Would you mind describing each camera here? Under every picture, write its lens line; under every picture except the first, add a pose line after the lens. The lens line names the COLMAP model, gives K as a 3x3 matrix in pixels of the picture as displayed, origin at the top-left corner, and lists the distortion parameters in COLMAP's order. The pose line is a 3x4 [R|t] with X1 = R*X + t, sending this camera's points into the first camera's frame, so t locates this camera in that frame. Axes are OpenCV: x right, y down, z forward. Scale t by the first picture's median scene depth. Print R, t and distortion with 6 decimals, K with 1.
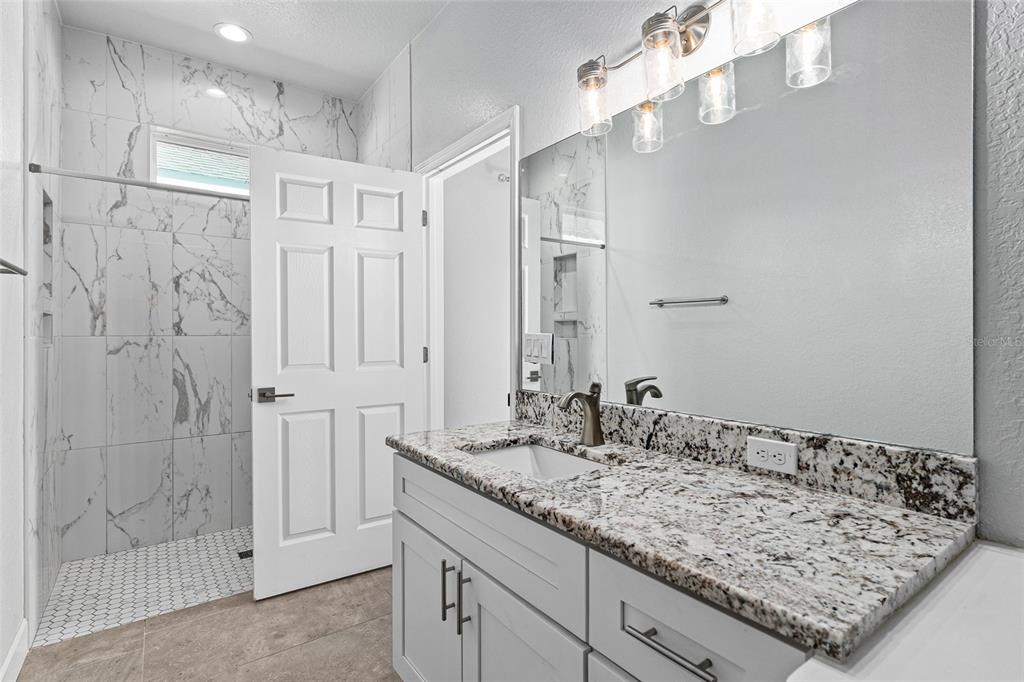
lens RADIAL K [[498.9, 0, 512.0], [0, 498.9, 341.0], [0, 0, 1]] dist [0.001317, 0.000096]
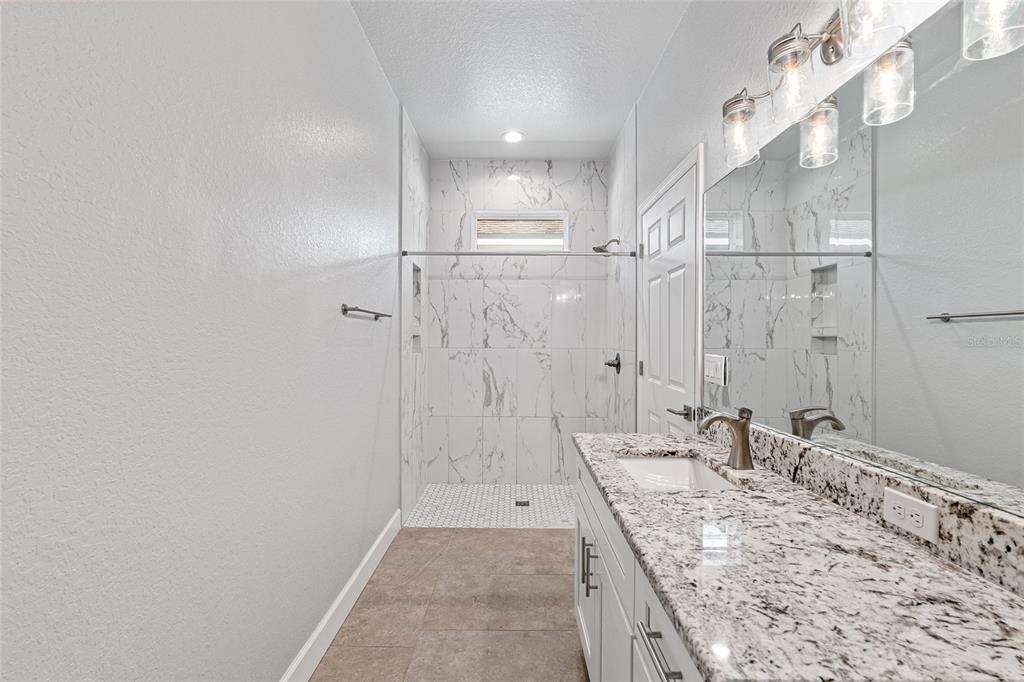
lens RADIAL K [[430.6, 0, 512.5], [0, 430.6, 352.4], [0, 0, 1]] dist [-0.008580, 0.000229]
pose [[0.807098, 0.021882, -0.590012, 0.335767], [-0.016098, 0.999757, 0.015058, -0.039393], [0.590198, -0.002655, 0.807254, 0.012731]]
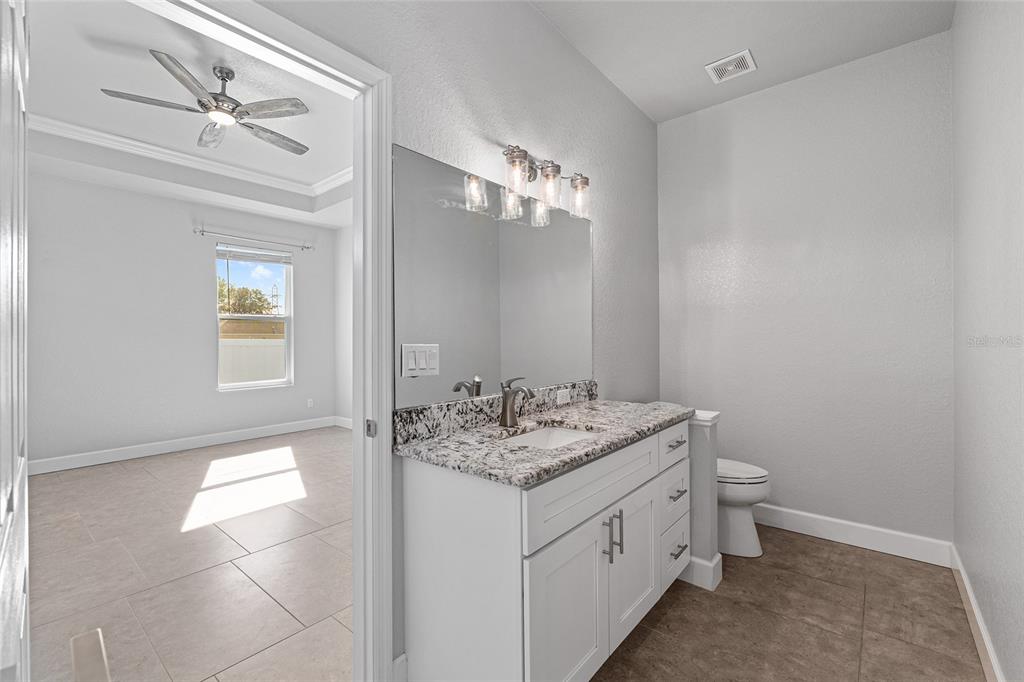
lens RADIAL K [[439.4, 0, 512.0], [0, 439.4, 341.0], [0, 0, 1]] dist [-0.002921, -0.000261]
pose [[-0.246760, 0.000893, 0.969076, -1.114385], [0.027114, 0.999614, 0.005983, -0.031349], [-0.968697, 0.027752, -0.246689, 1.437403]]
